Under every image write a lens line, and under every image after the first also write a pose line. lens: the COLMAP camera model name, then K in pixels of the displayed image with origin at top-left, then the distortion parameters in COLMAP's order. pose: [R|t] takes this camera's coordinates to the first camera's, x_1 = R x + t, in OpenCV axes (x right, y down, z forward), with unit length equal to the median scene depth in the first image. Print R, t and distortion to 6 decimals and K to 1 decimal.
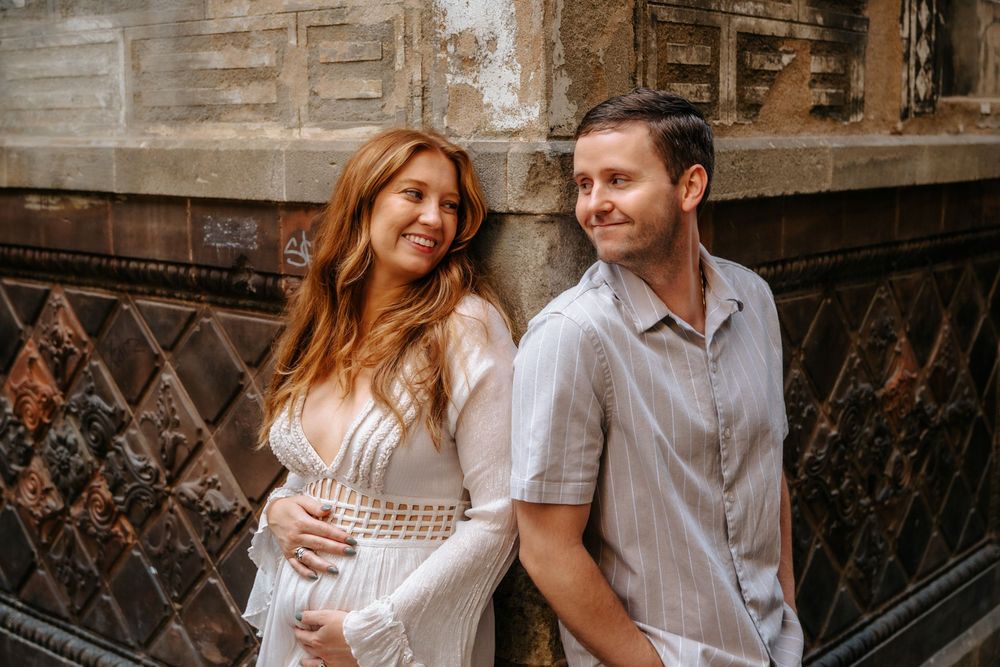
lens RADIAL K [[1411.6, 0, 500.0], [0, 1411.6, 333.5], [0, 0, 1]] dist [-0.057699, -0.115945]
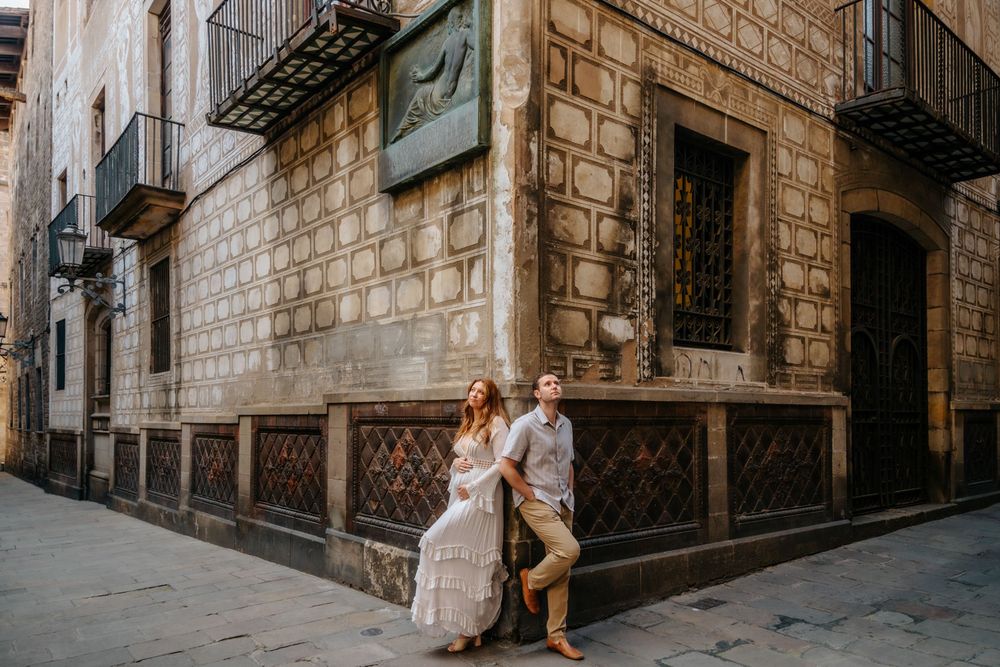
lens RADIAL K [[700.2, 0, 444.7], [0, 700.2, 337.7], [0, 0, 1]] dist [0.100788, 0.000579]
pose [[0.971922, -0.020260, -0.234428, 0.256858], [-0.039130, 0.968497, -0.245931, 0.216075], [0.232026, 0.248199, 0.940511, -0.905404]]
